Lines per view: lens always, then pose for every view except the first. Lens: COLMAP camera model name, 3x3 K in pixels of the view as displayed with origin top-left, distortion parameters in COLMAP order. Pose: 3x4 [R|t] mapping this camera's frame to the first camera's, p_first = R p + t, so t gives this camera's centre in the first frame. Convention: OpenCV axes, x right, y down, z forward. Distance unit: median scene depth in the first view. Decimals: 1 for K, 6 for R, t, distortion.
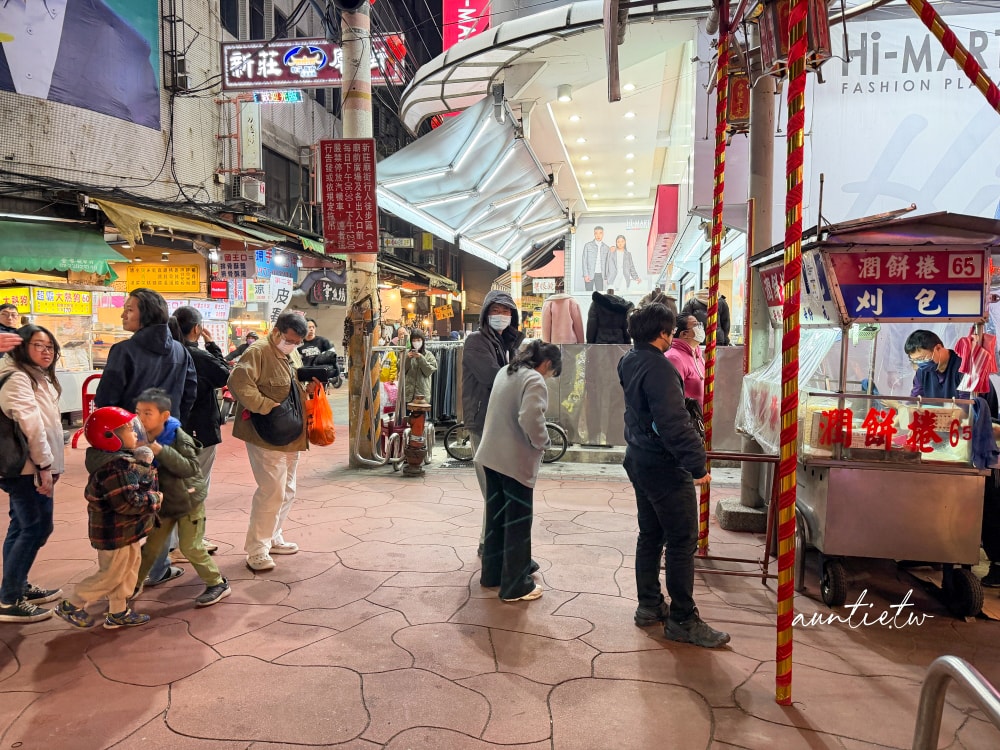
lens RADIAL K [[705.4, 0, 498.6], [0, 705.4, 379.7], [0, 0, 1]] dist [-0.001095, -0.003579]
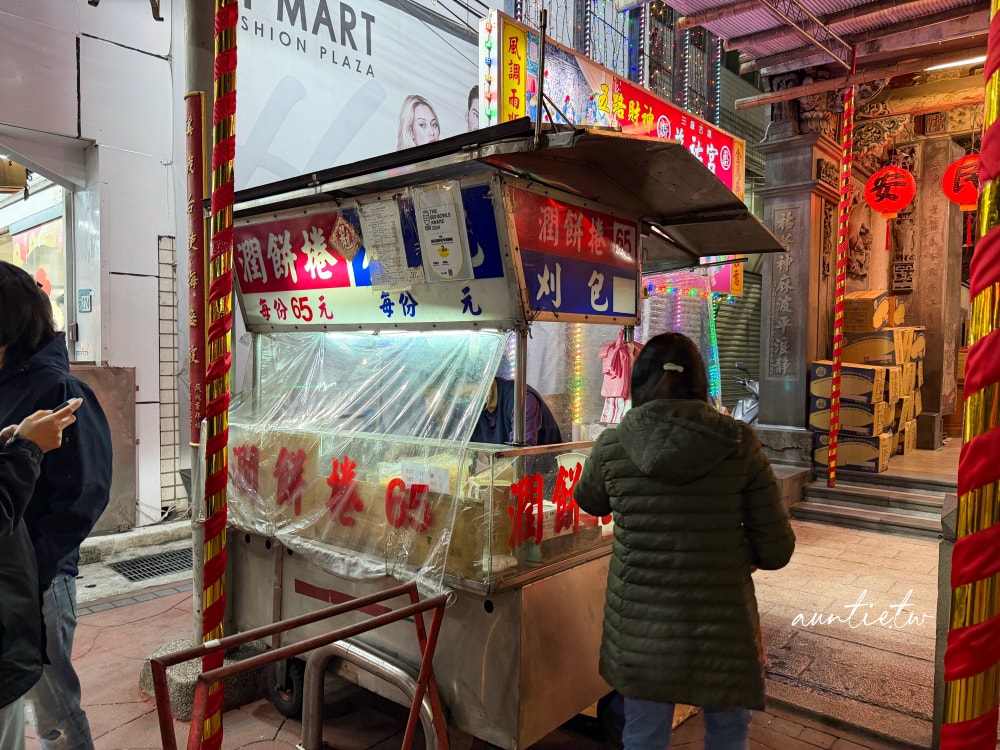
lens RADIAL K [[705.4, 0, 507.9], [0, 705.4, 394.8], [0, 0, 1]] dist [-0.001095, -0.003579]
pose [[0.522879, -0.053138, 0.850749, 0.010959], [0.053498, 0.998133, 0.029463, -0.032934], [-0.850727, 0.030108, 0.524745, 0.611873]]
